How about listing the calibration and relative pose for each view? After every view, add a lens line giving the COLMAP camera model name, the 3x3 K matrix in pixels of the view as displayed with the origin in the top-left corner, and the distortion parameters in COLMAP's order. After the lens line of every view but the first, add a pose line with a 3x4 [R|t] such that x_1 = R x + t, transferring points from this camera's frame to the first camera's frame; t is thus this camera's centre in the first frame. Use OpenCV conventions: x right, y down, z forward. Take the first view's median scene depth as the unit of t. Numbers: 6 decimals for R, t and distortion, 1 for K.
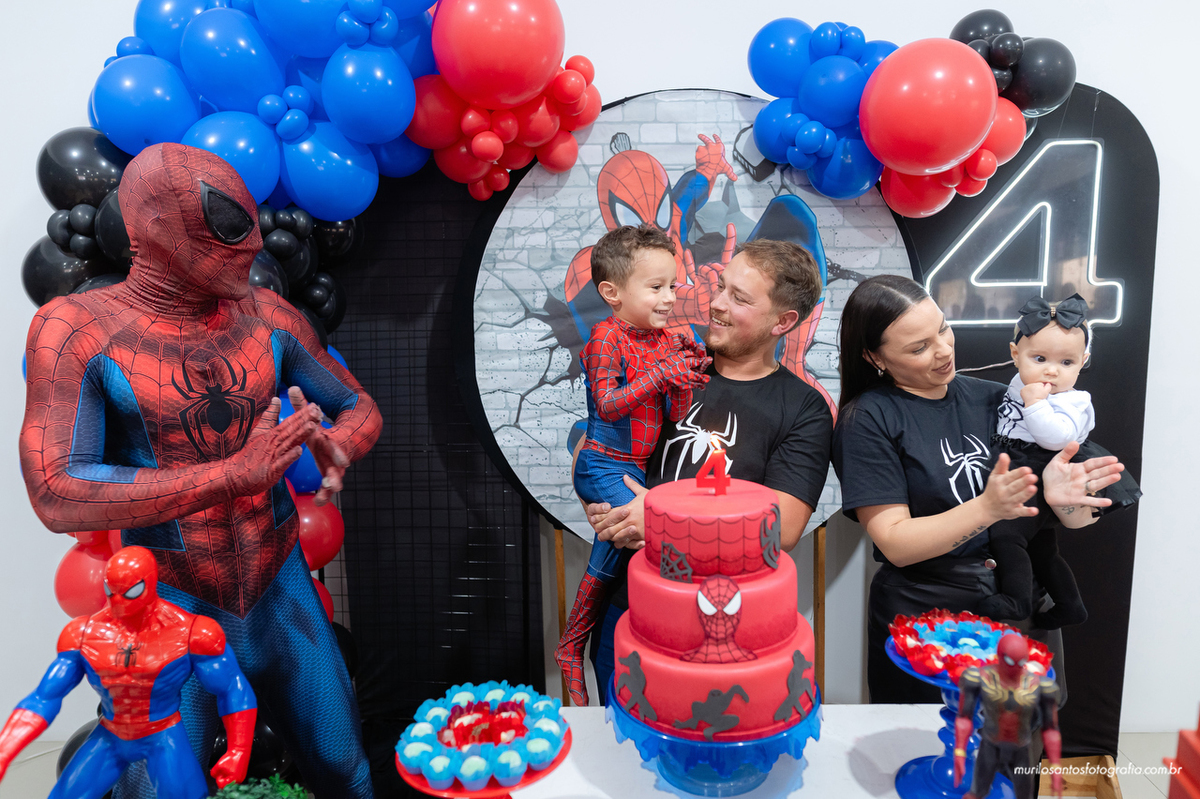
lens RADIAL K [[820.7, 0, 613.4], [0, 820.7, 386.1], [0, 0, 1]] dist [0.000360, 0.000047]
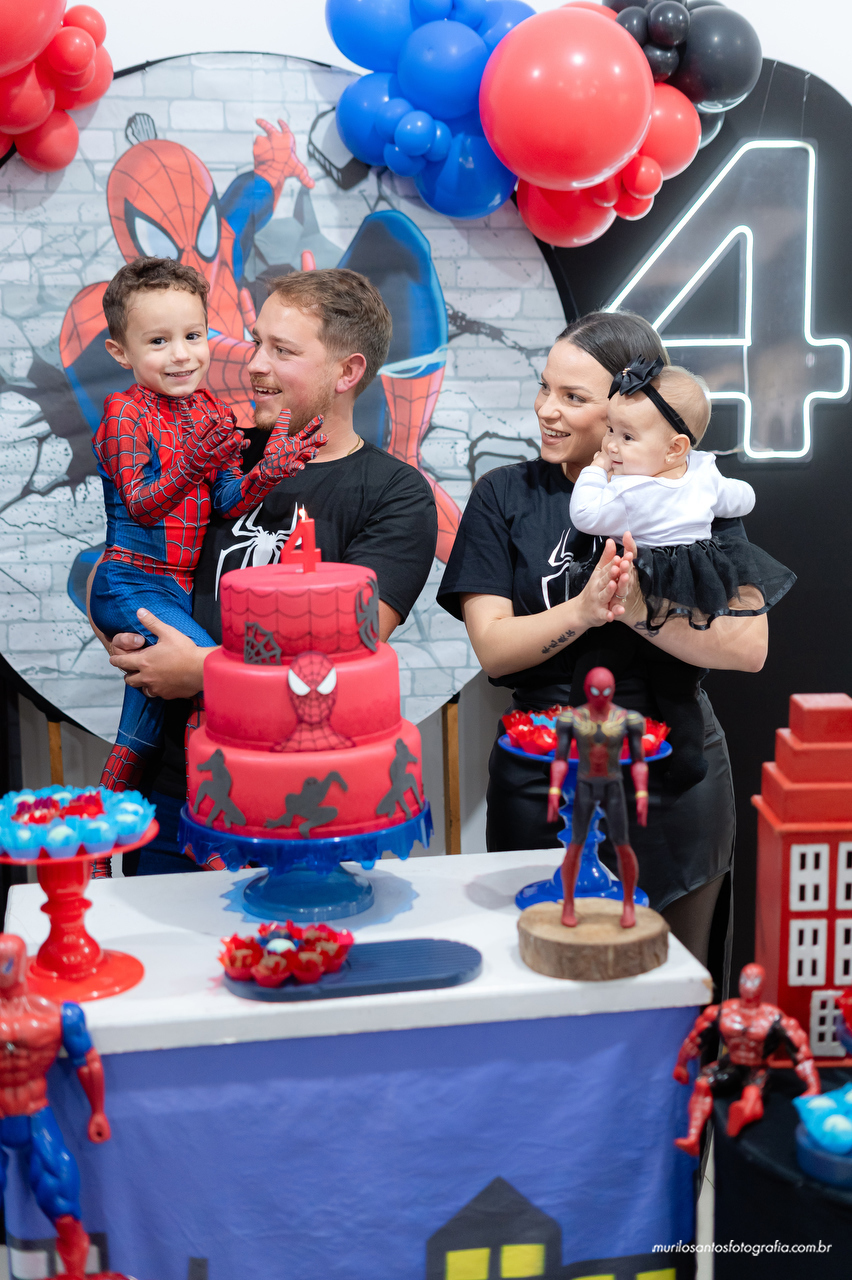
lens RADIAL K [[1856.0, 0, 426.0], [0, 1856.0, 640.0], [0, 0, 1]] dist [0.002331, -0.018716]
pose [[0.978010, -0.030055, 0.206379, -0.088556], [0.025780, 0.999394, 0.023373, 0.091521], [-0.206956, -0.017538, 0.978193, -0.536218]]
